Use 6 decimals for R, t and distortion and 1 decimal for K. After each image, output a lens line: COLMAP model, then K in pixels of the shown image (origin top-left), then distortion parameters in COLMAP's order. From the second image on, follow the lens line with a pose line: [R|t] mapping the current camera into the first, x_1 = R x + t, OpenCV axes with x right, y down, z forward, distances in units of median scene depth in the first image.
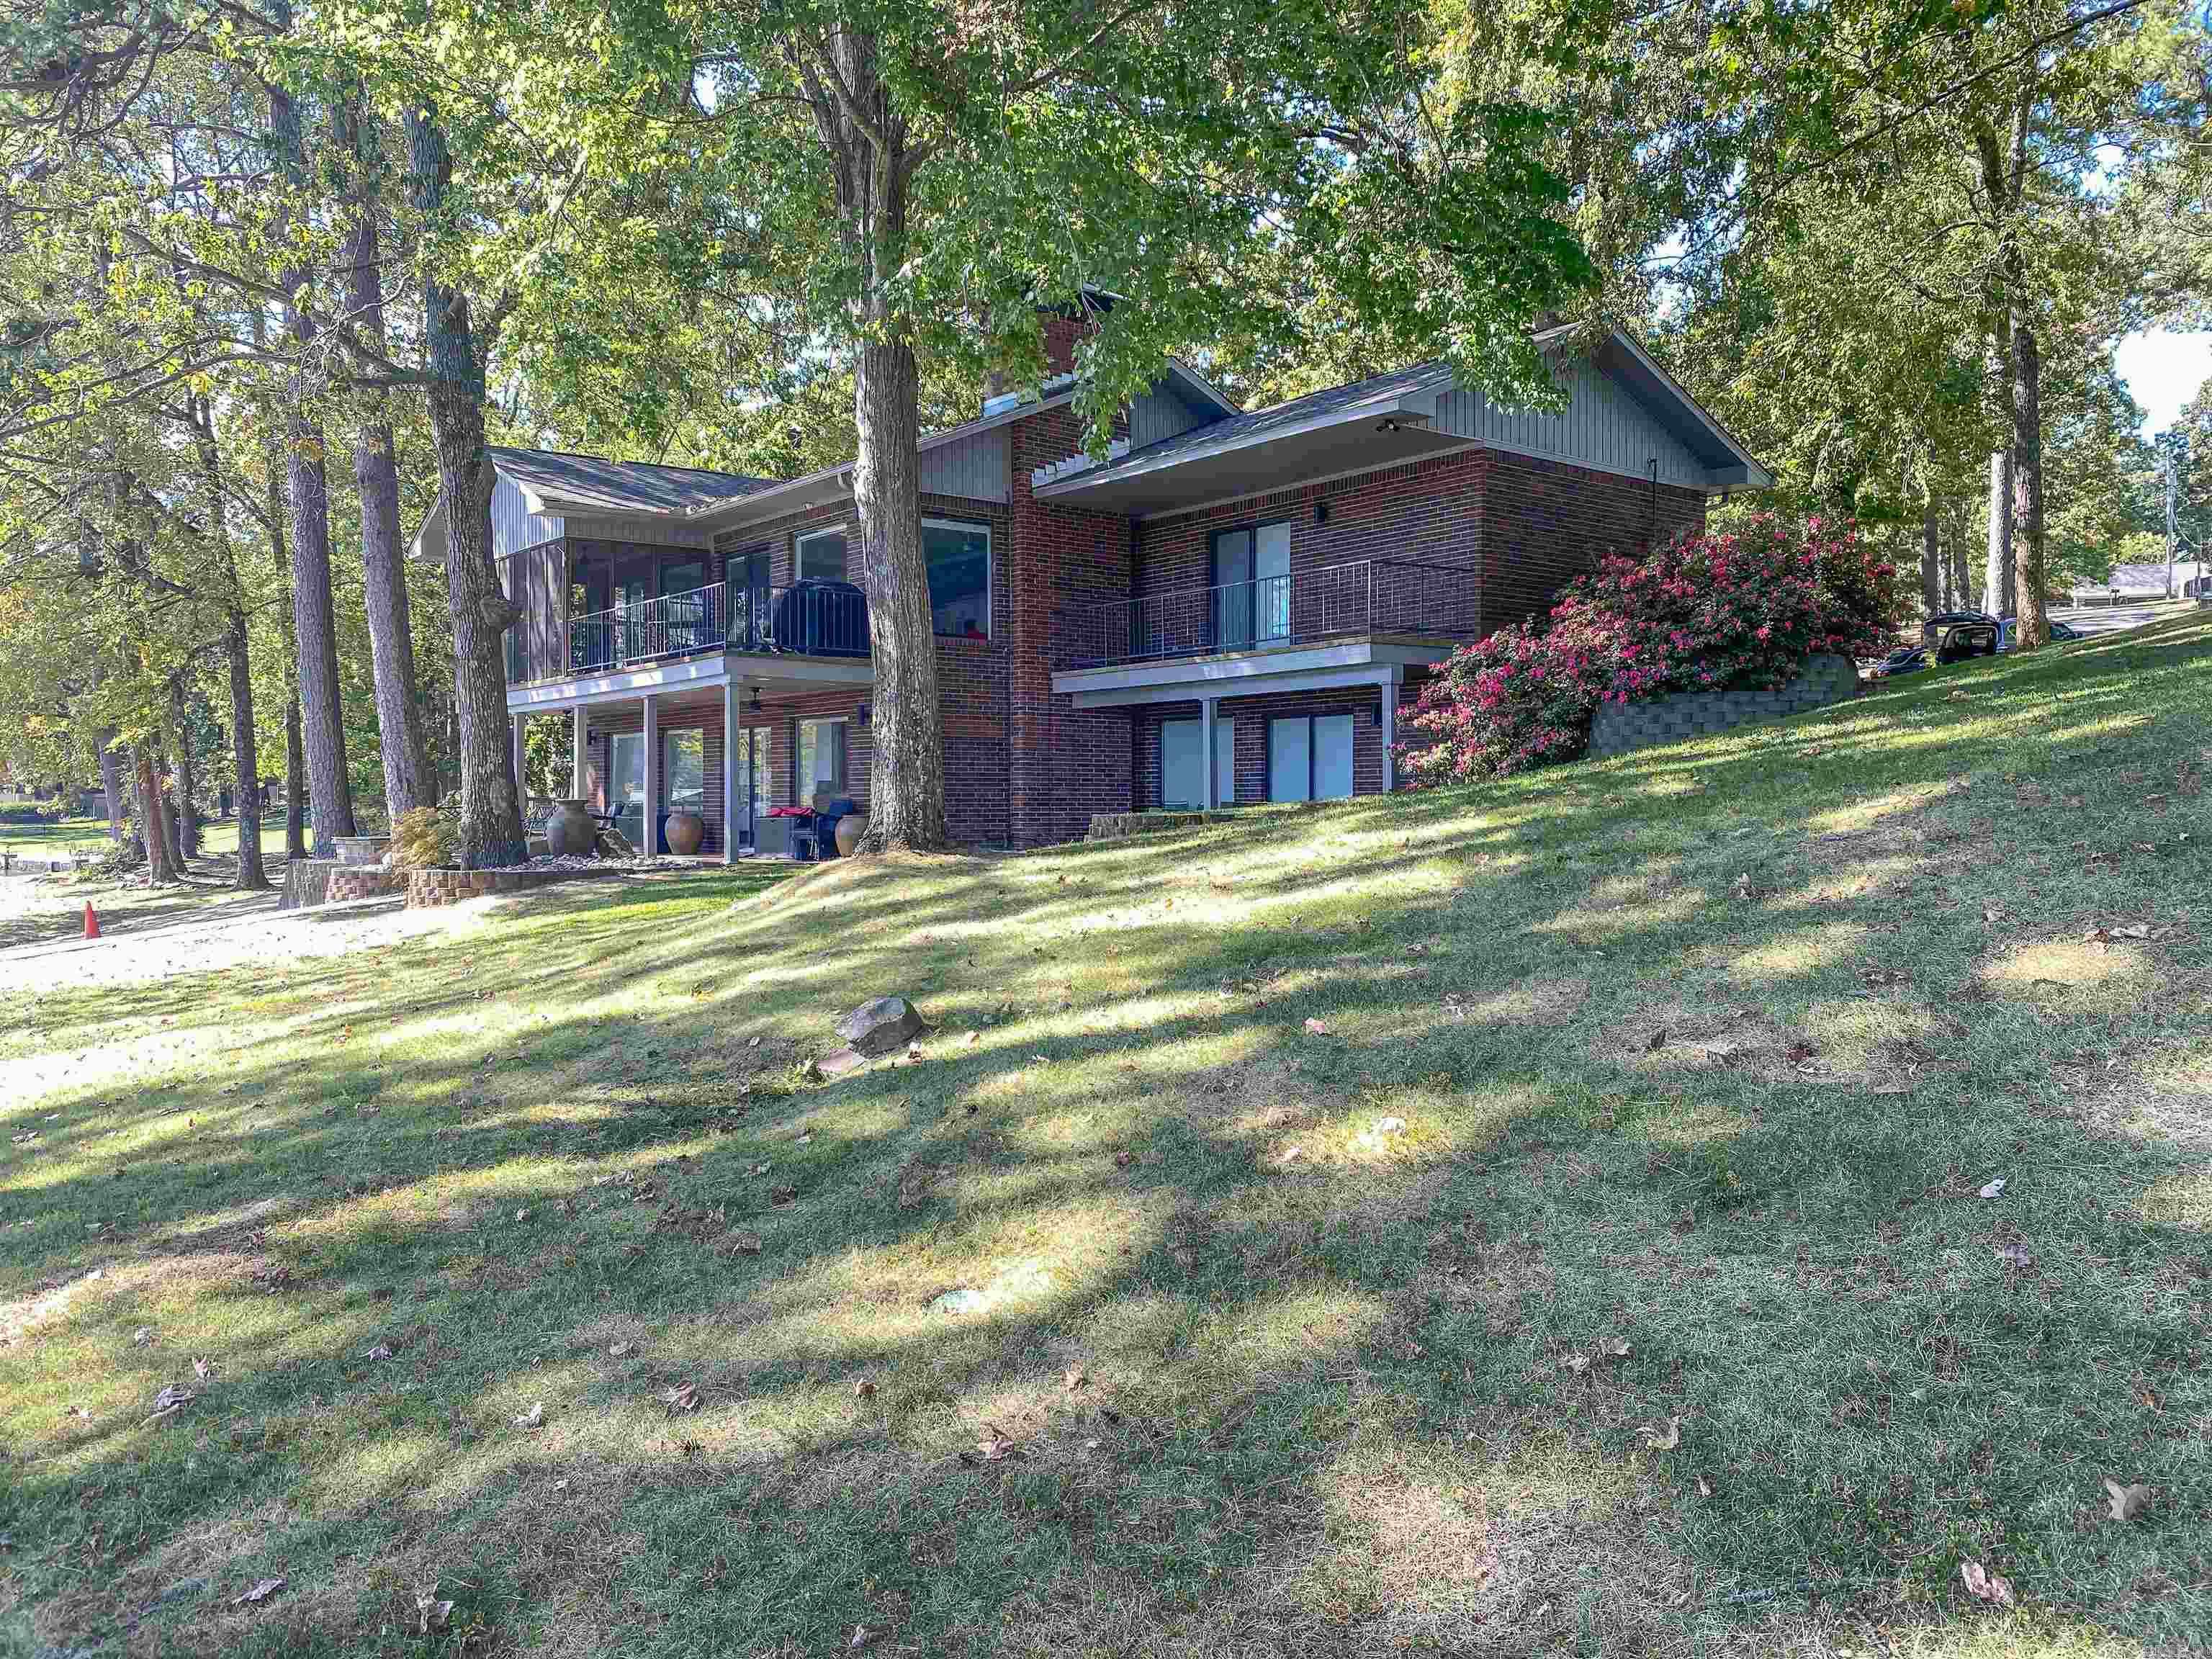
lens RADIAL K [[1716.8, 0, 1114.8], [0, 1716.8, 822.3], [0, 0, 1]] dist [0.013697, 0.005014]
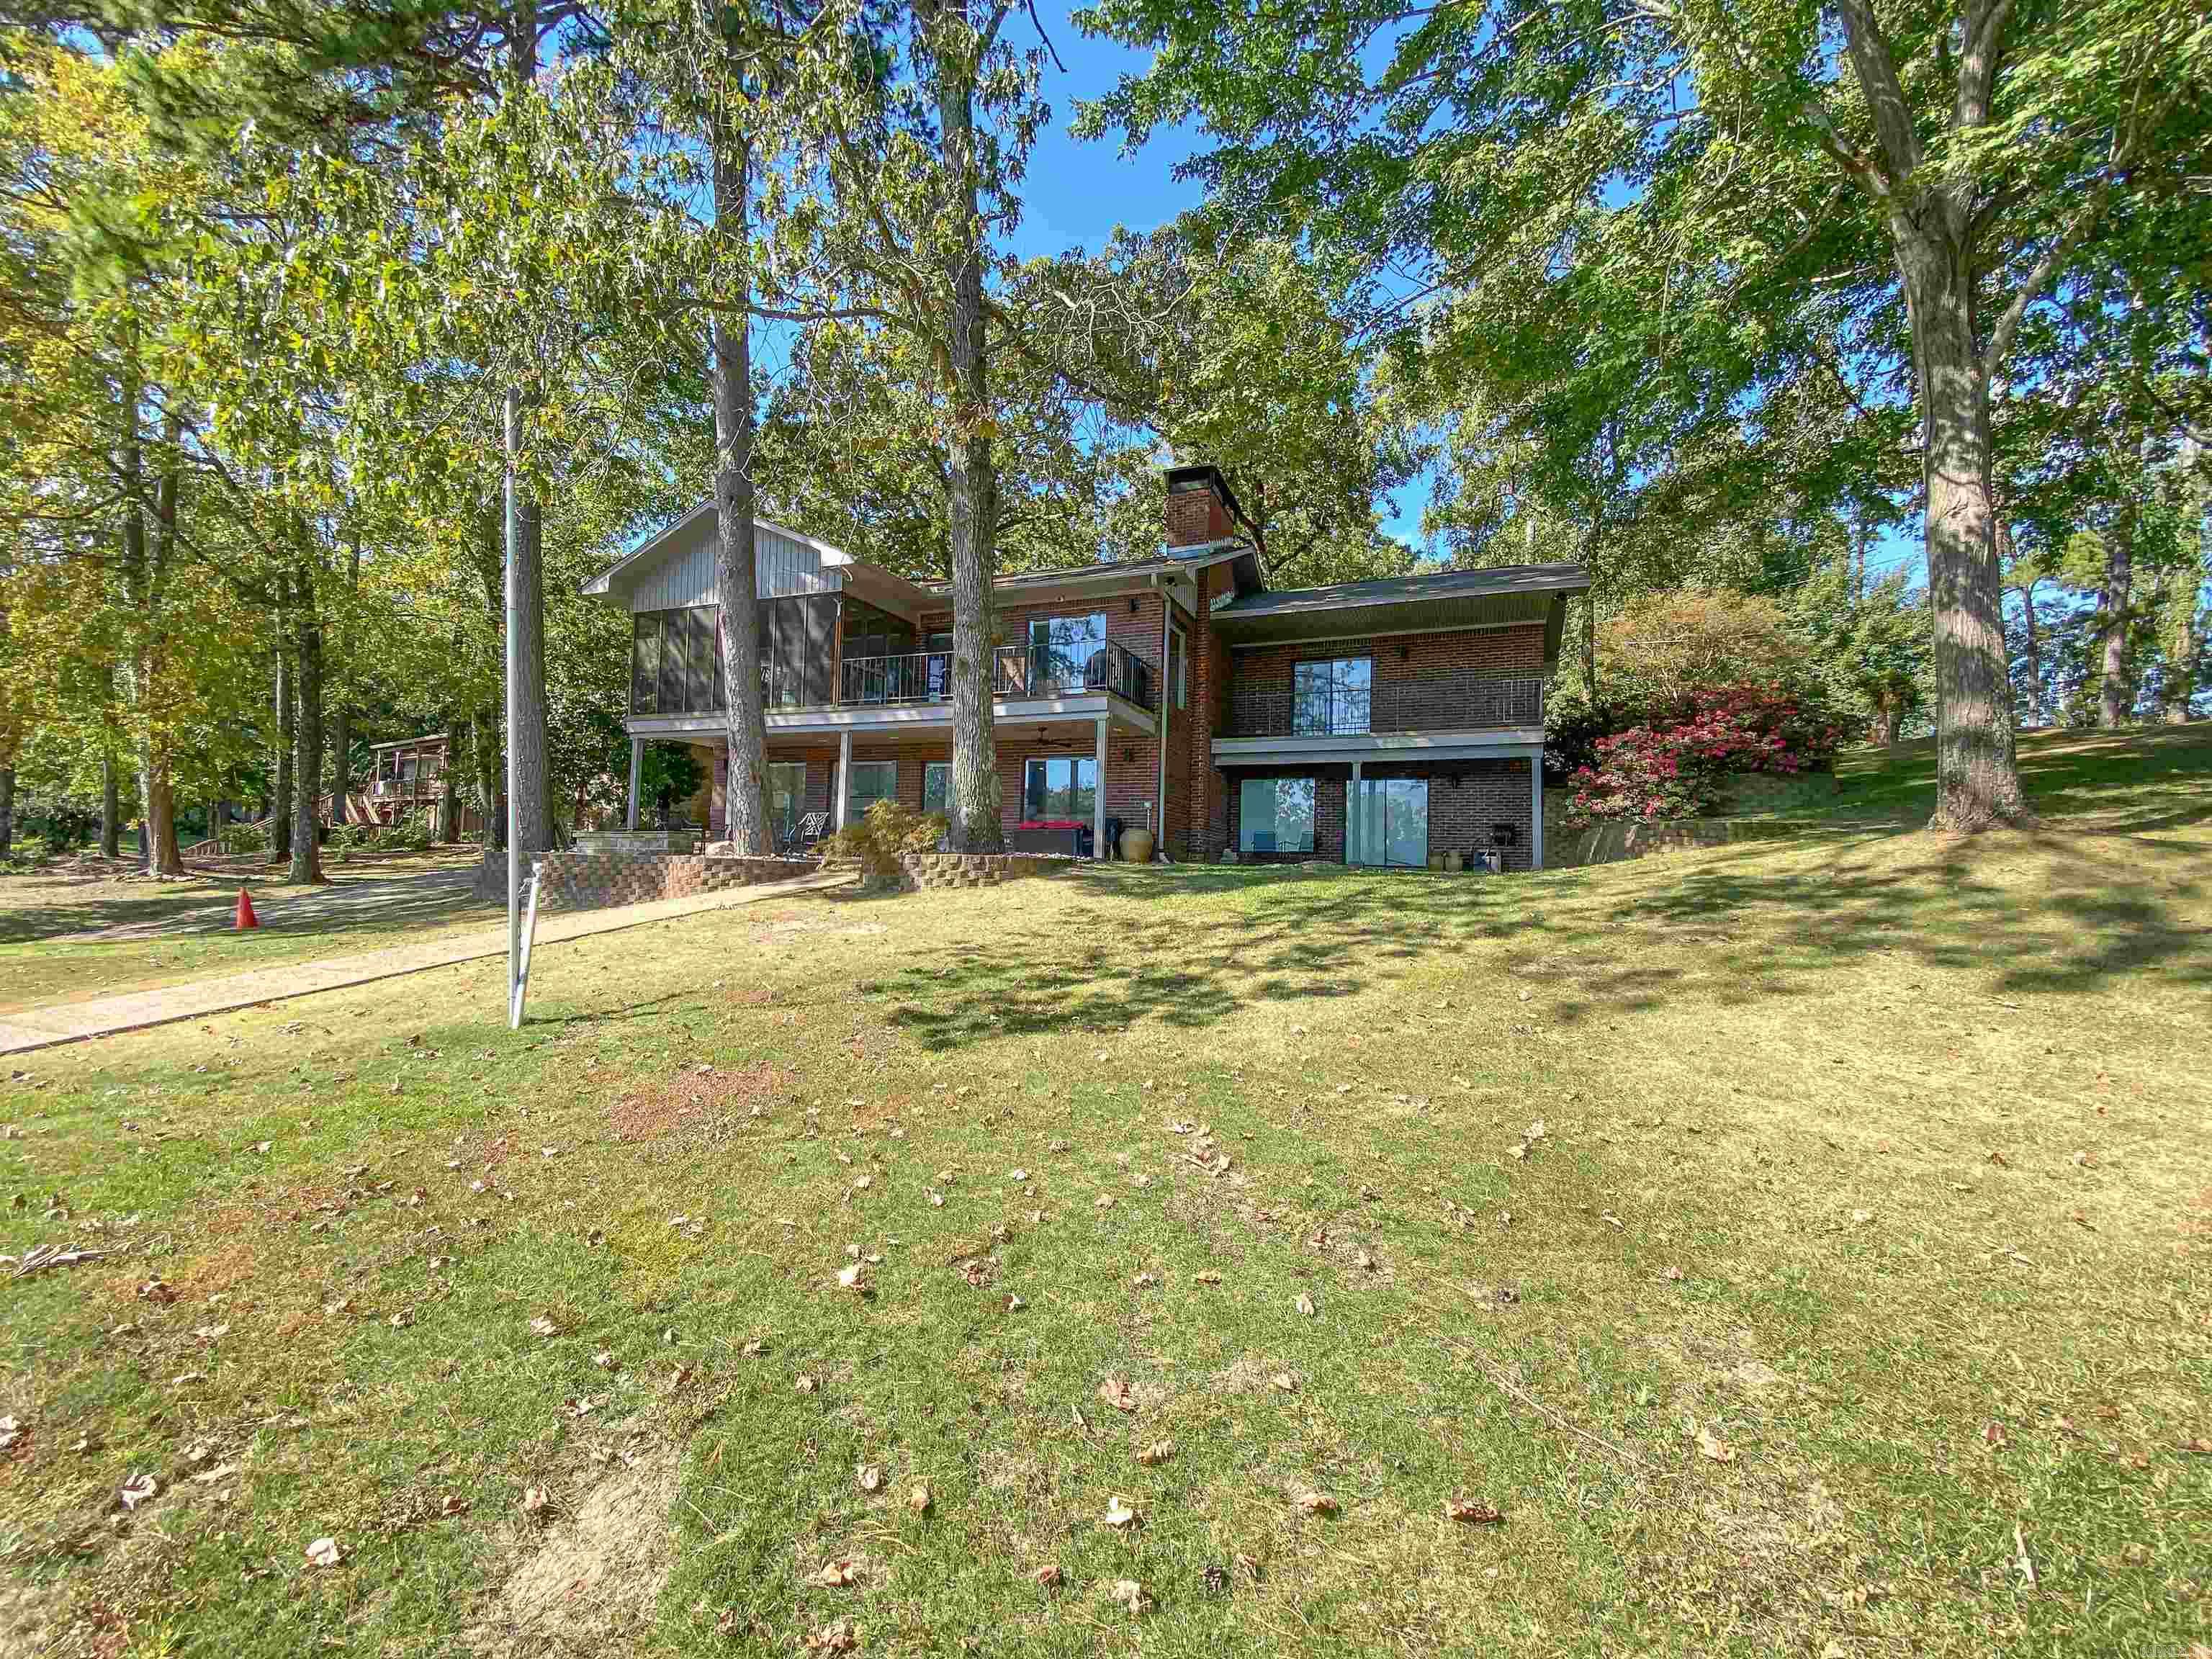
lens RADIAL K [[902.4, 0, 1098.6], [0, 902.4, 841.1], [0, 0, 1]] dist [-0.007952, -0.005702]
pose [[0.869220, 0.037649, 0.492989, -0.492939], [-0.022286, 0.999067, -0.037004, 0.031461], [-0.493922, 0.021178, 0.869248, 0.378209]]
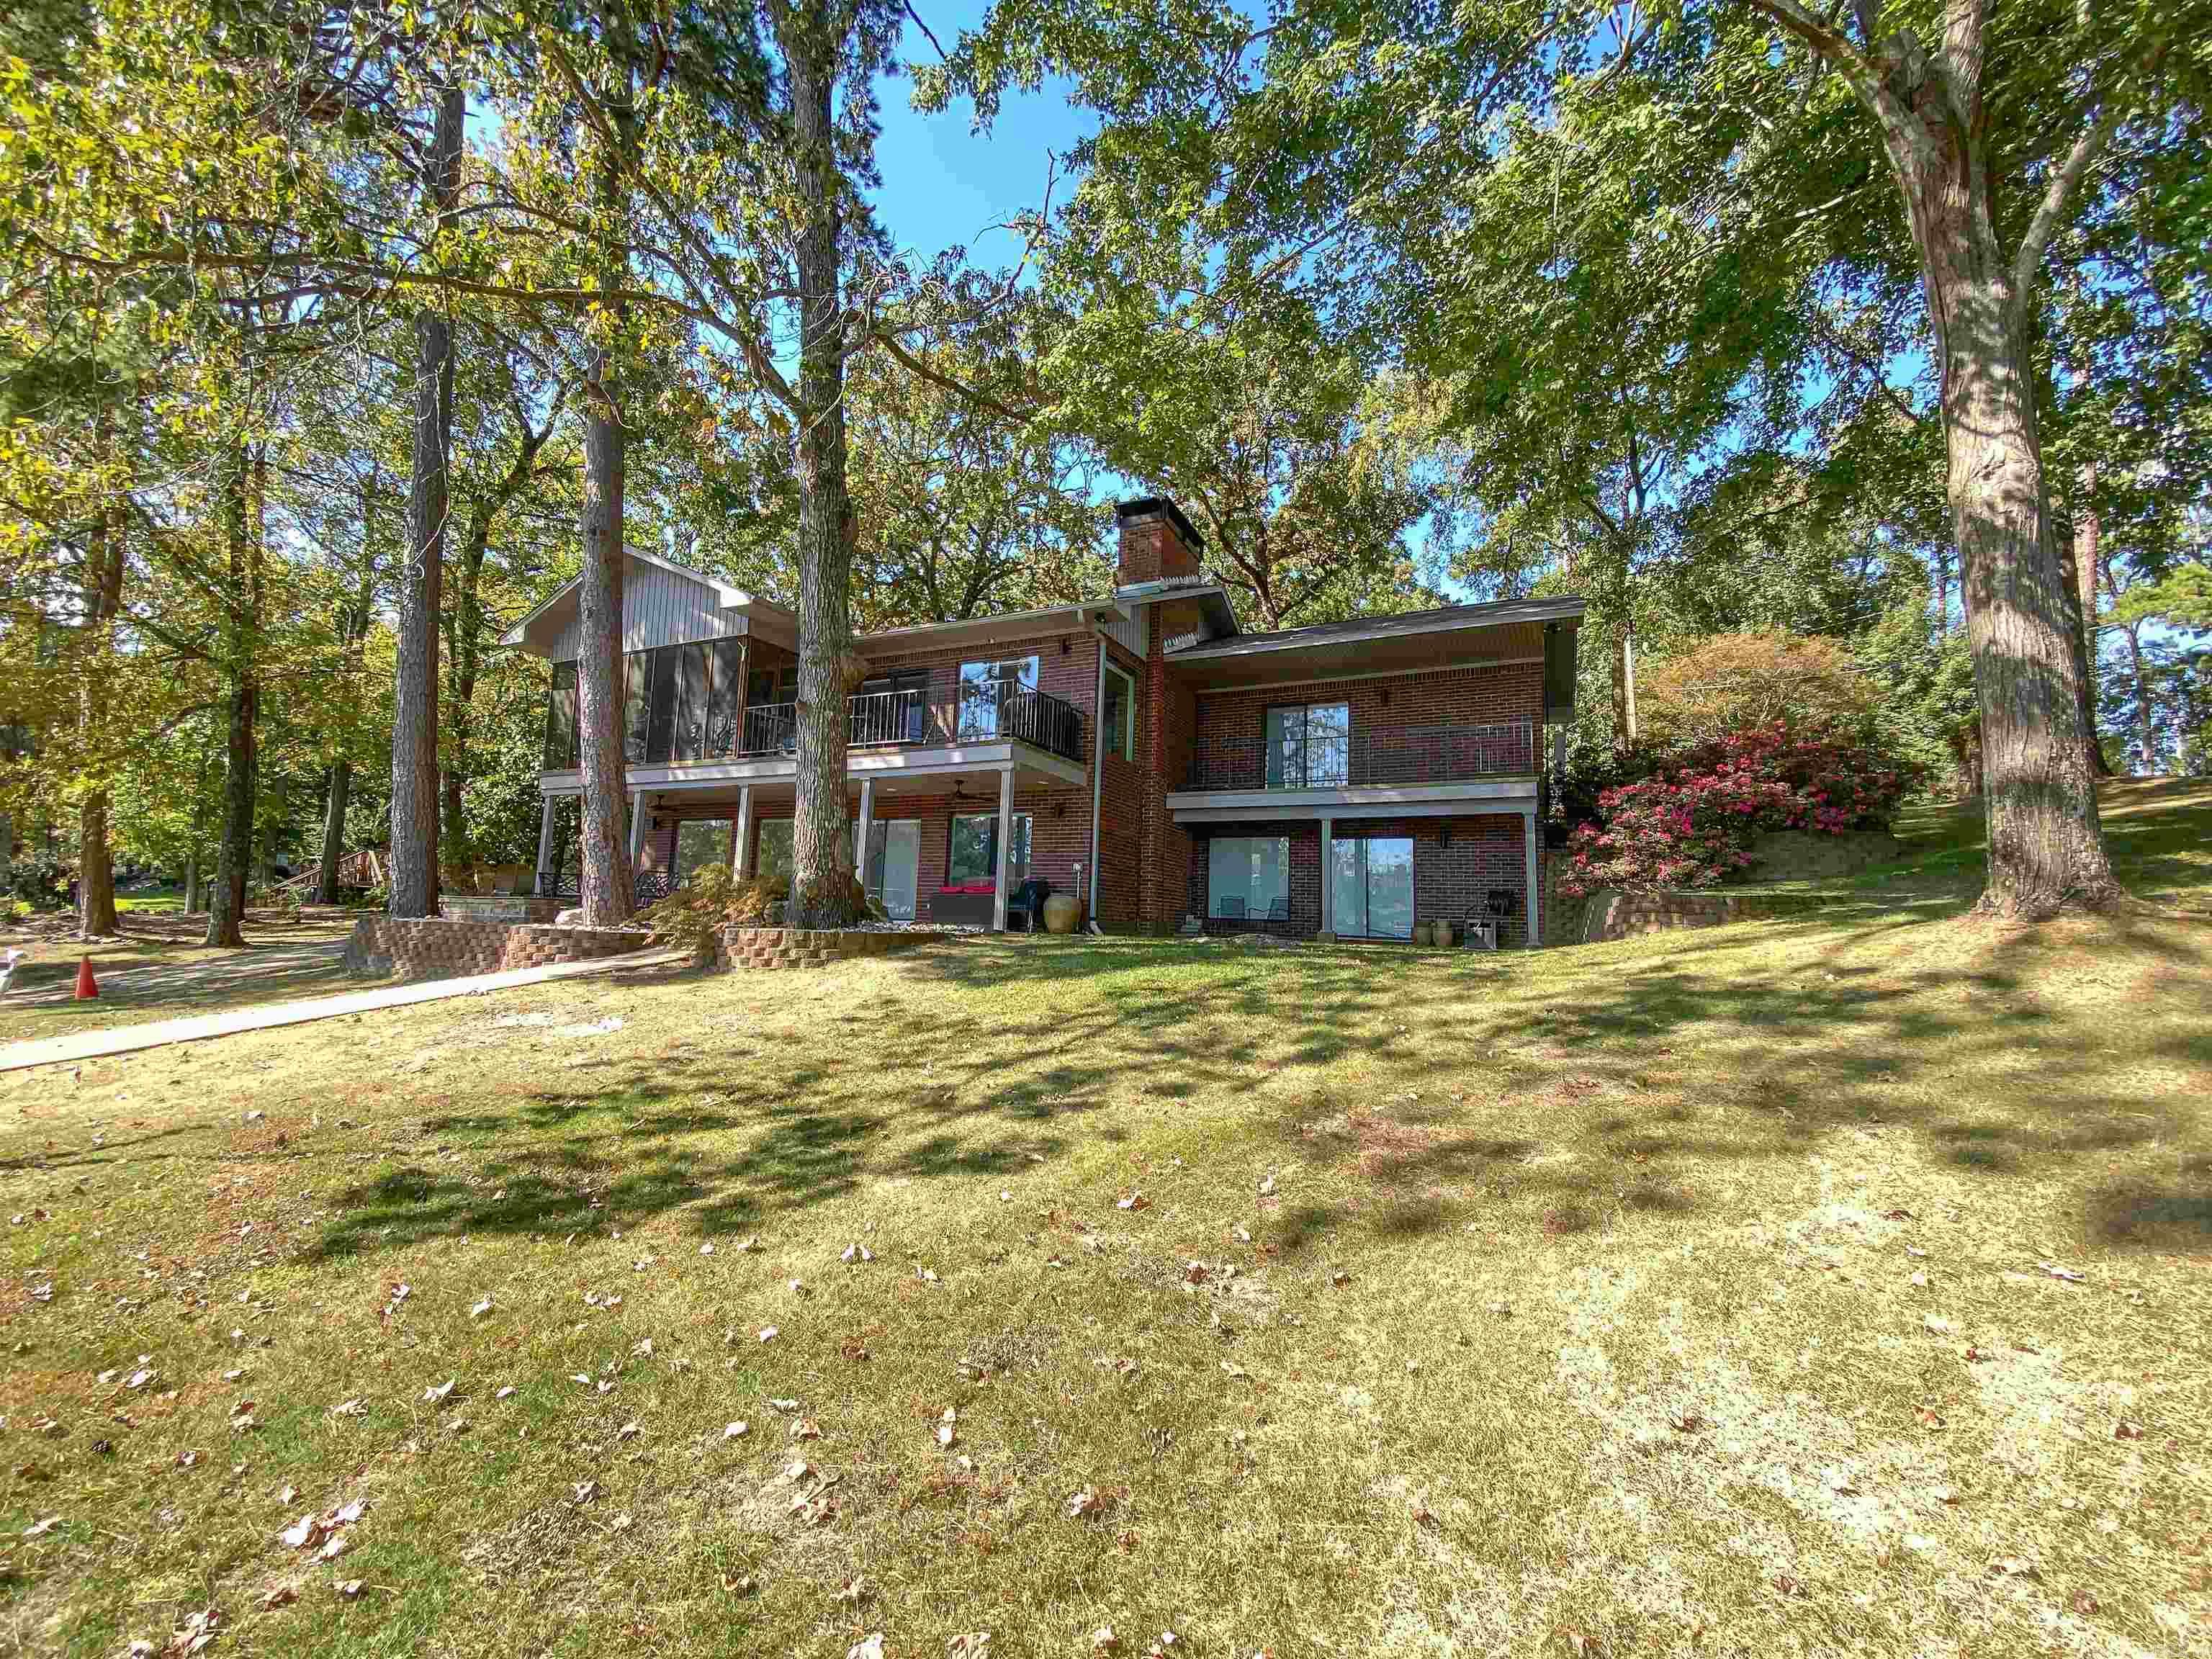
lens RADIAL K [[902.4, 0, 1108.5], [0, 902.4, 837.3], [0, 0, 1]] dist [-0.007952, -0.005702]
pose [[0.897821, 0.071298, 0.434551, -0.370677], [-0.029114, 0.994257, -0.102979, 0.019159], [-0.439398, 0.079805, 0.894741, 0.402795]]
